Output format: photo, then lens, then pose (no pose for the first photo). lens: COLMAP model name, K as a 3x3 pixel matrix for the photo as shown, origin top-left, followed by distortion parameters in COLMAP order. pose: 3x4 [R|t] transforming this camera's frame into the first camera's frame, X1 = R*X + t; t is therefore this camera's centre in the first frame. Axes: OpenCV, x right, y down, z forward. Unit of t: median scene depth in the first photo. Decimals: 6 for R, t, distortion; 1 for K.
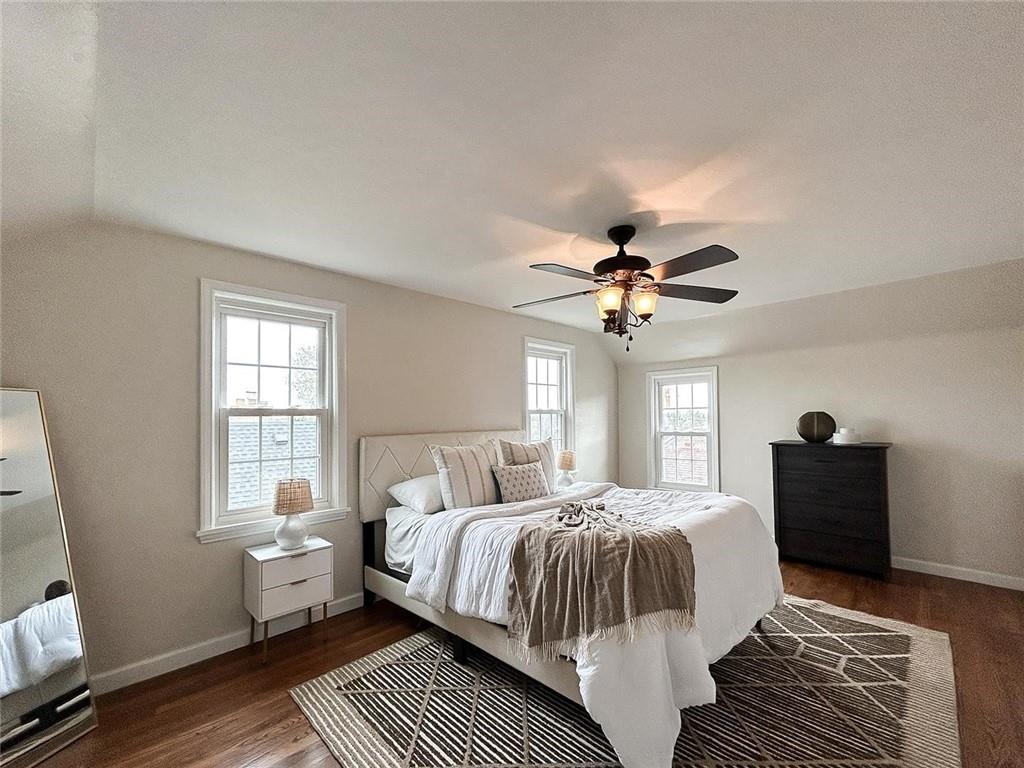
lens RADIAL K [[417.0, 0, 509.8], [0, 417.0, 410.6], [0, 0, 1]] dist [0.000559, 0.000033]
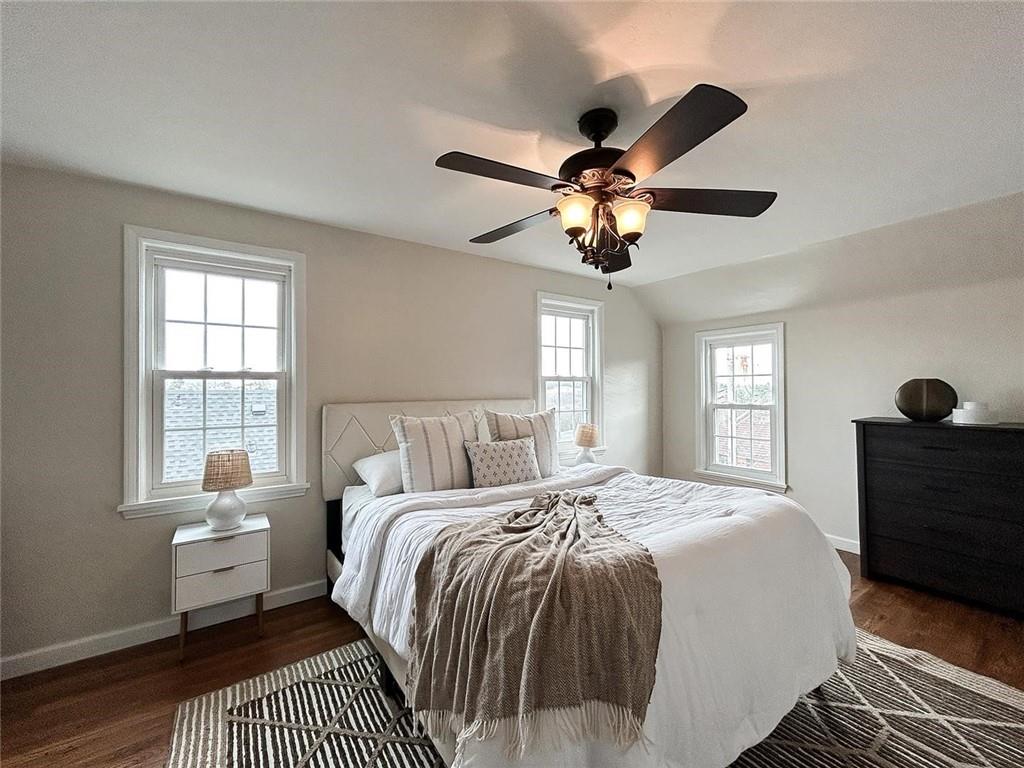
lens RADIAL K [[409.0, 0, 512.0], [0, 409.0, 384.0], [0, 0, 1]] dist [0.000925, -0.000242]
pose [[0.984504, 0.005361, -0.175279, 0.215536], [-0.004299, 0.999970, 0.006438, 0.014898], [0.175309, -0.005584, 0.984498, 0.246574]]
